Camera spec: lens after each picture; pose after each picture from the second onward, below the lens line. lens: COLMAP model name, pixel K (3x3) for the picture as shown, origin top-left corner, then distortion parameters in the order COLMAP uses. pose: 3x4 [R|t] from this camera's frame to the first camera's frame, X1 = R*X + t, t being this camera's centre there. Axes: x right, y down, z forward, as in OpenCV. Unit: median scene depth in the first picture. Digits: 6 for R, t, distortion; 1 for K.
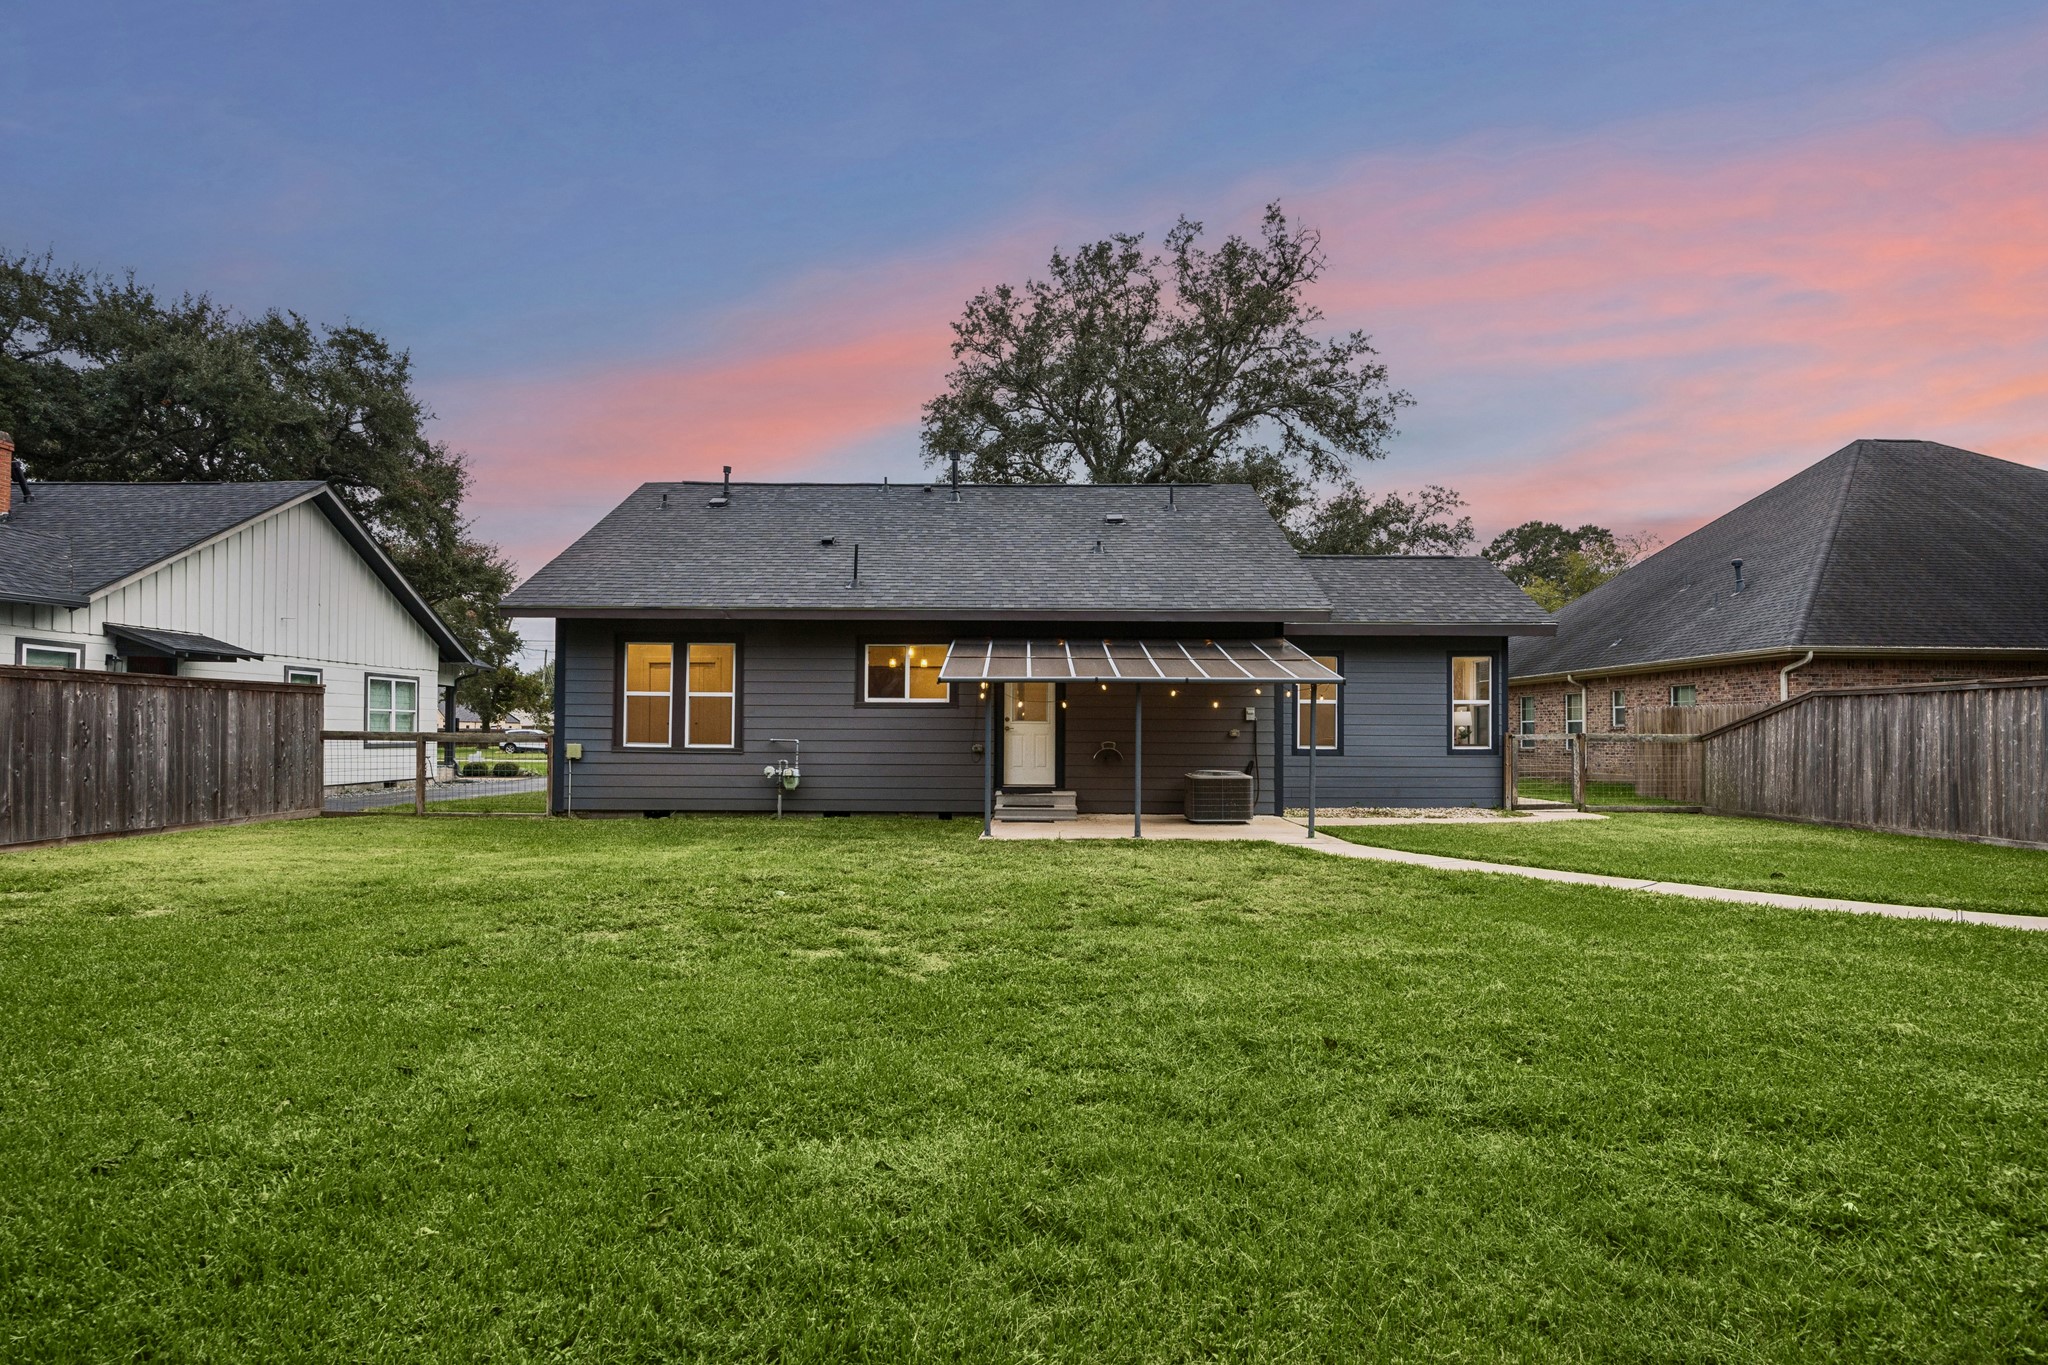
lens RADIAL K [[991.9, 0, 1024.0], [0, 991.9, 682.5], [0, 0, 1]] dist [-0.001130, -0.000143]
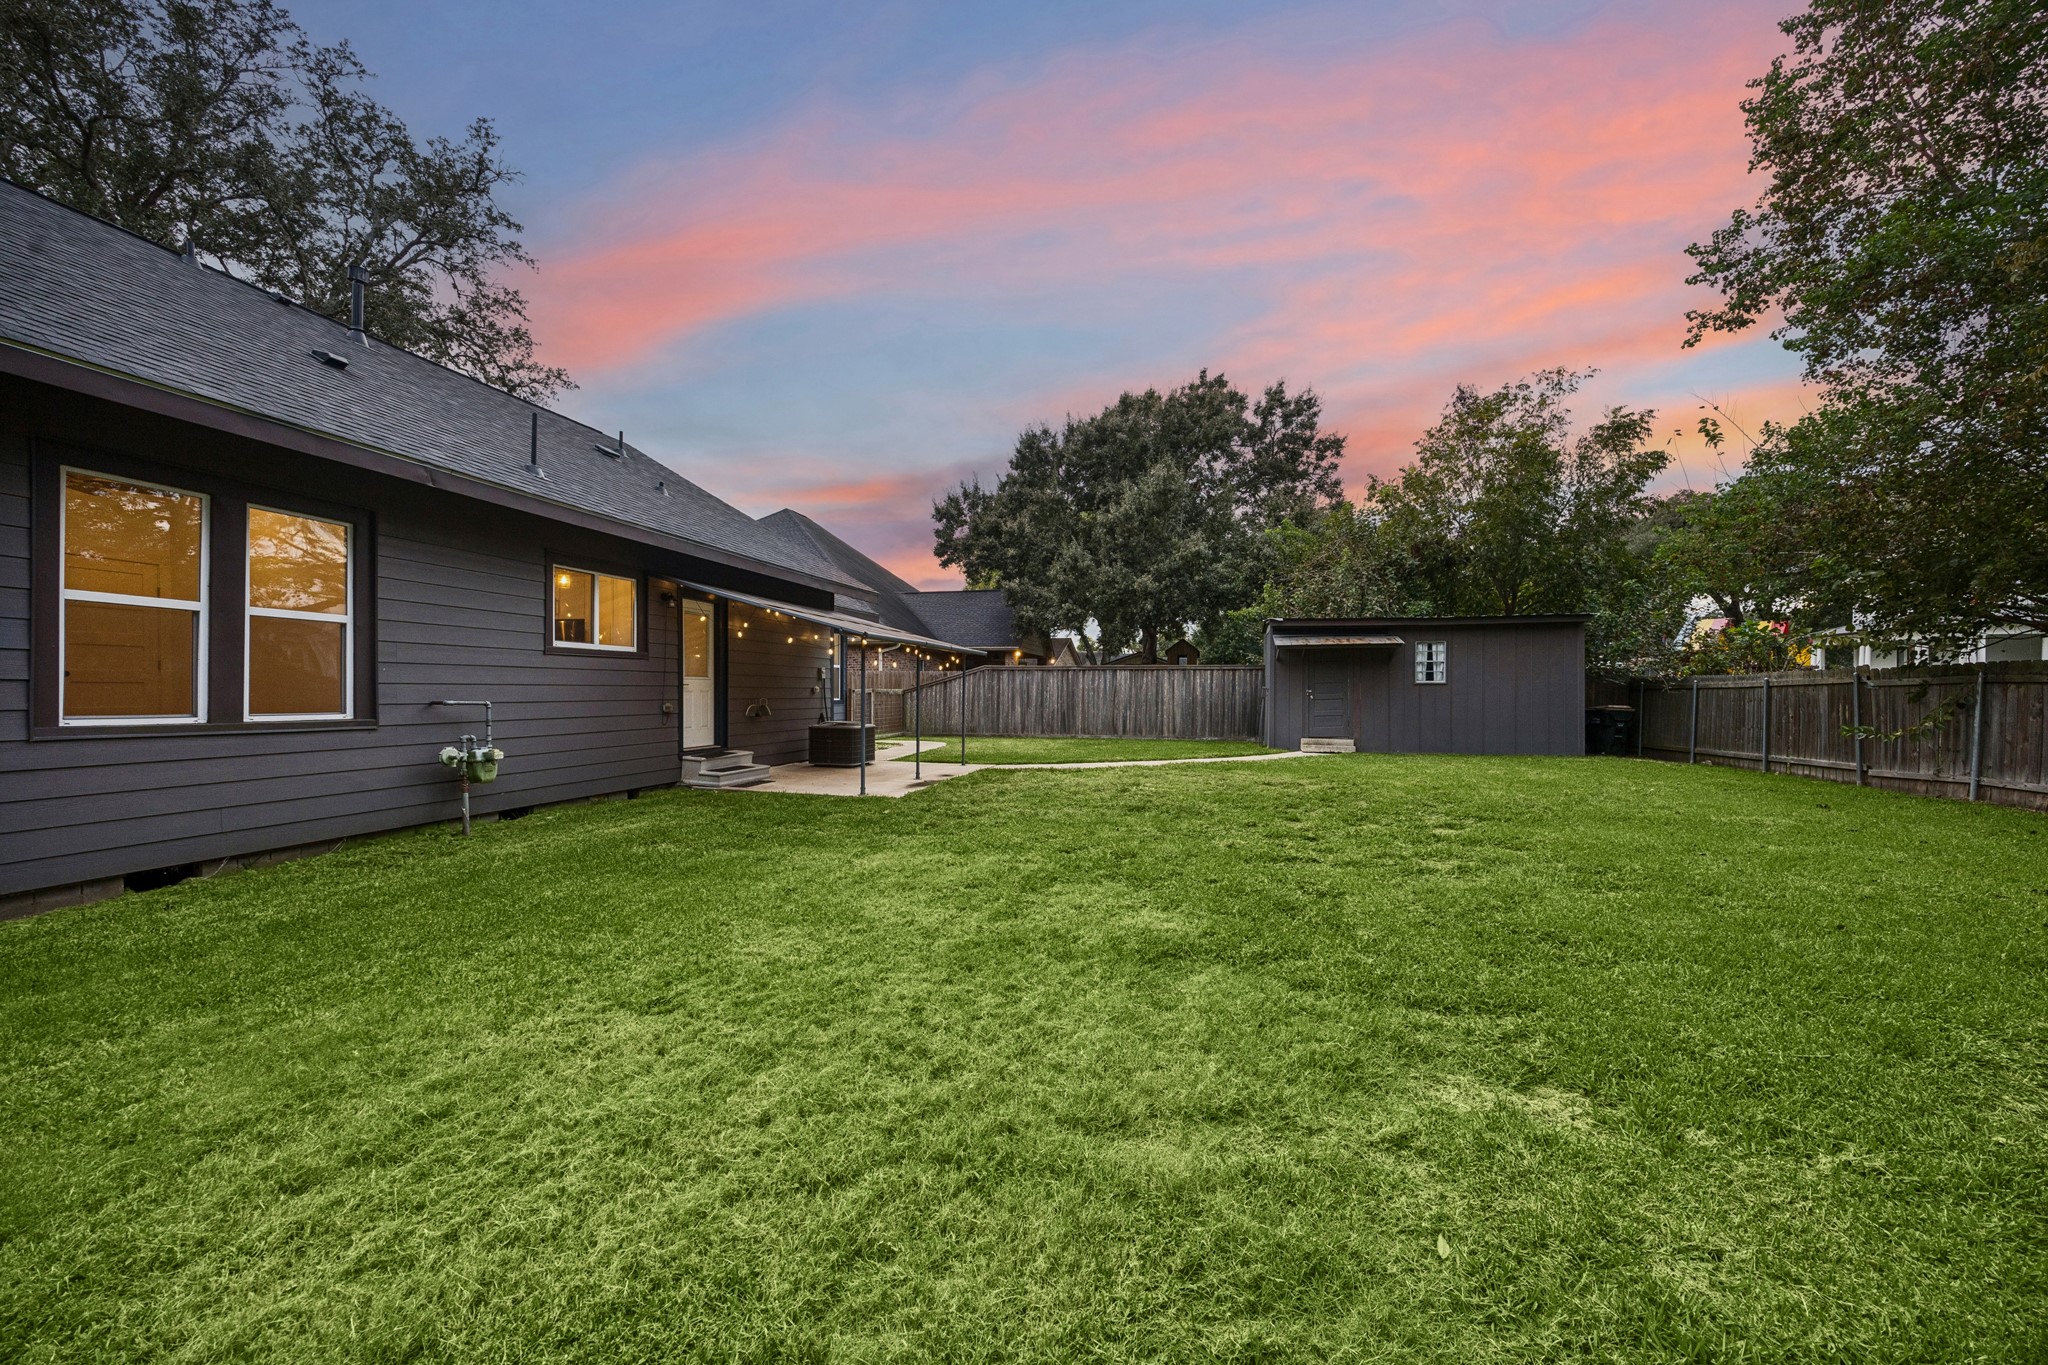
lens RADIAL K [[792.2, 0, 1033.8], [0, 792.2, 679.3], [0, 0, 1]] dist [-0.001174, -0.000332]
pose [[0.214488, 0.010093, 0.976674, -0.633312], [-0.052109, 0.998641, 0.001123, 0.024954], [-0.975336, -0.051134, 0.214722, 0.552873]]
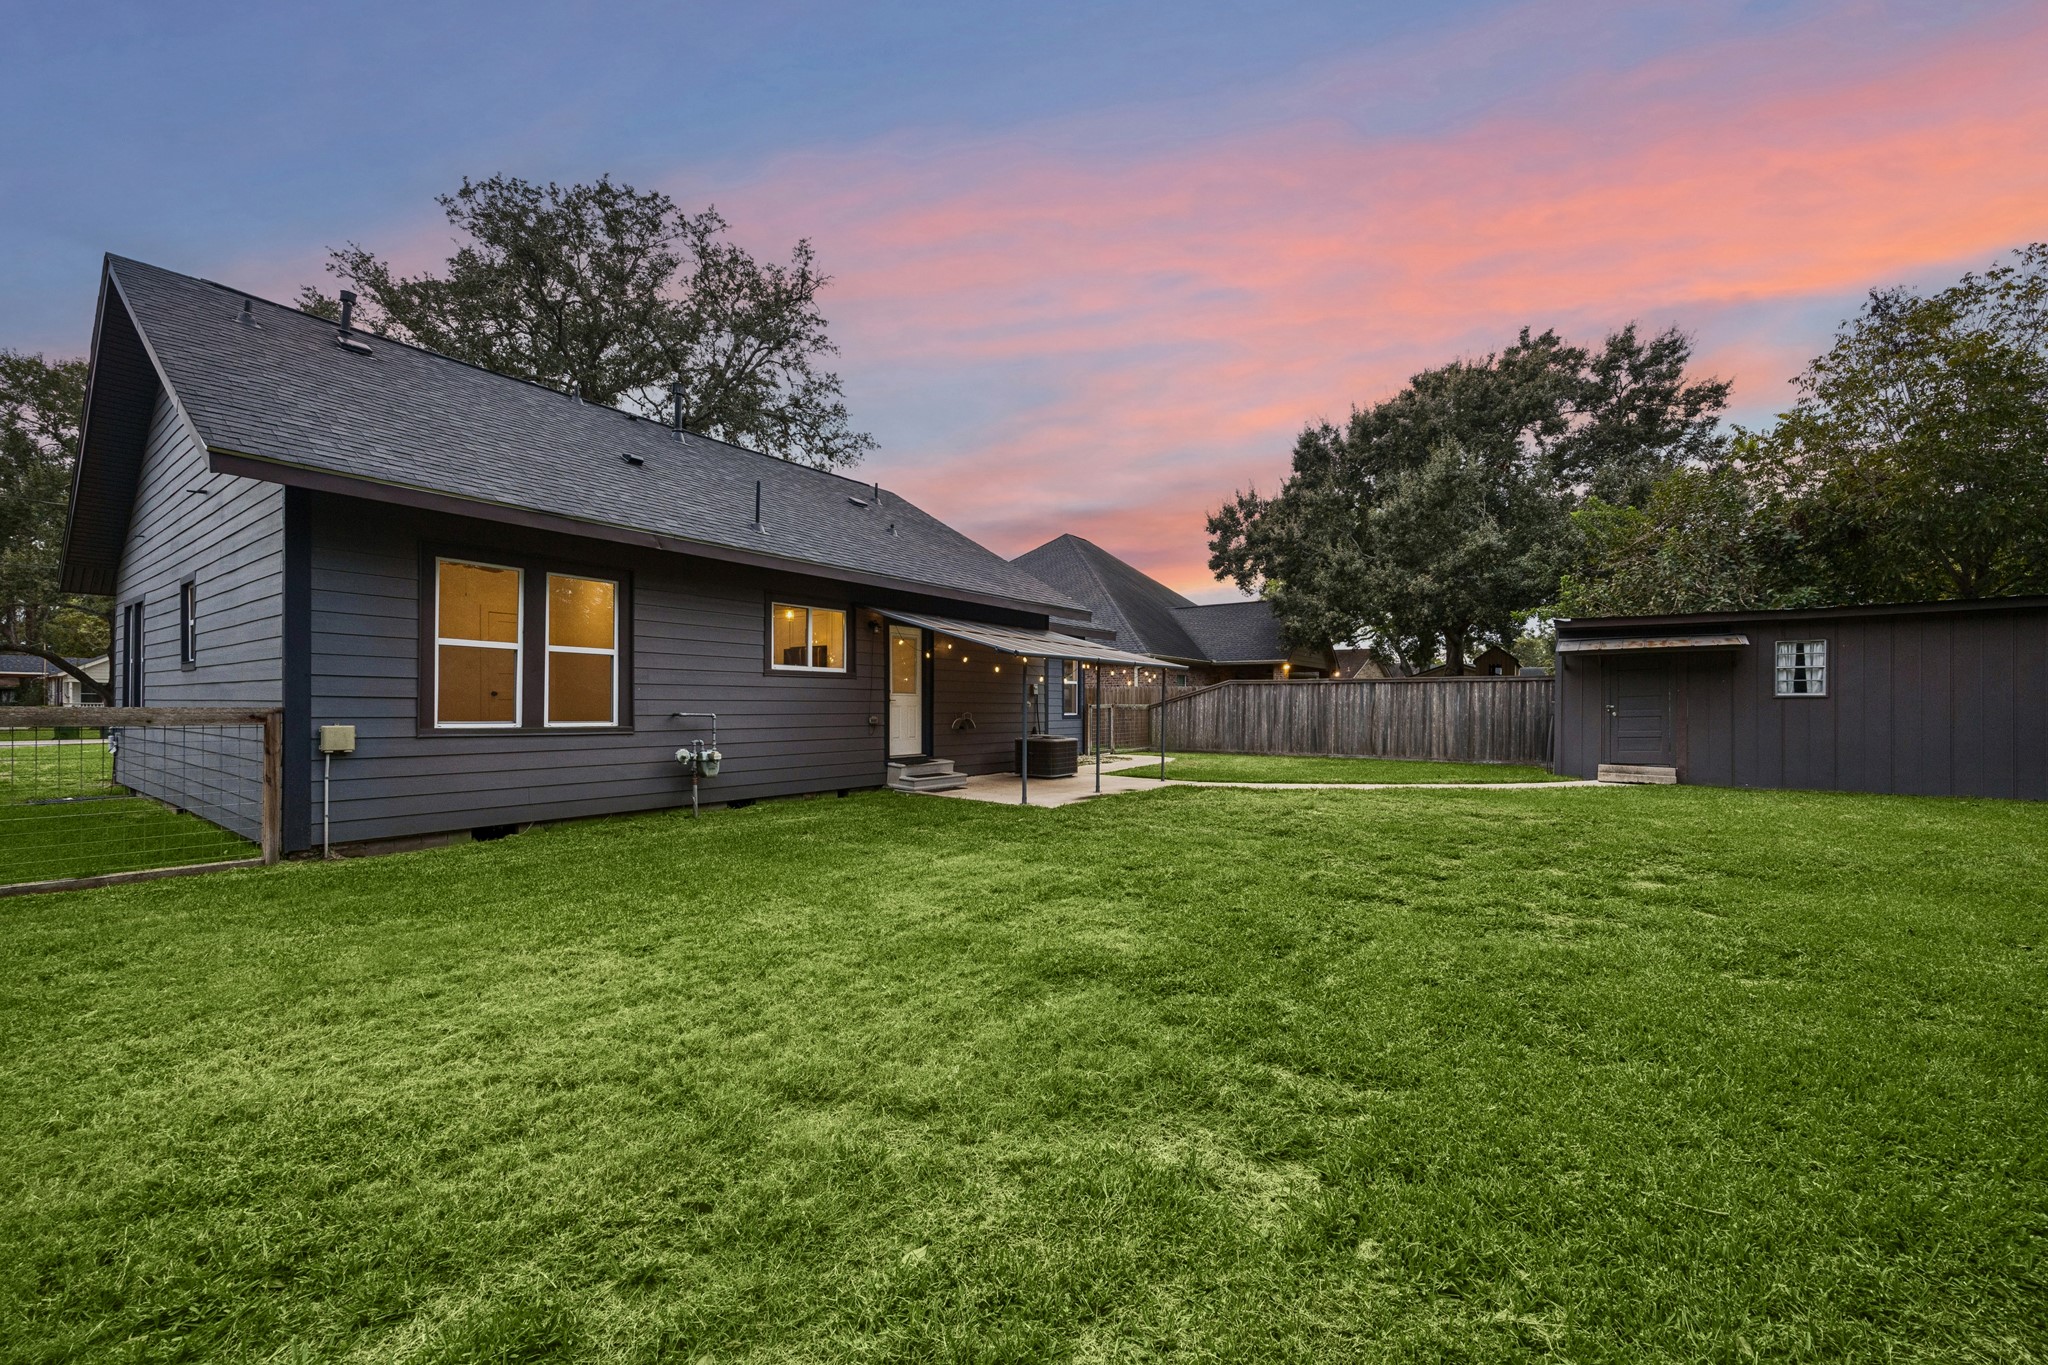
lens RADIAL K [[792.6, 0, 1021.8], [0, 792.6, 691.5], [0, 0, 1]] dist [-0.002983, -0.000137]
pose [[0.587613, 0.011578, 0.809059, -0.588354], [-0.042476, 0.998960, 0.016554, 0.018705], [-0.808026, -0.044093, 0.587494, 0.425769]]
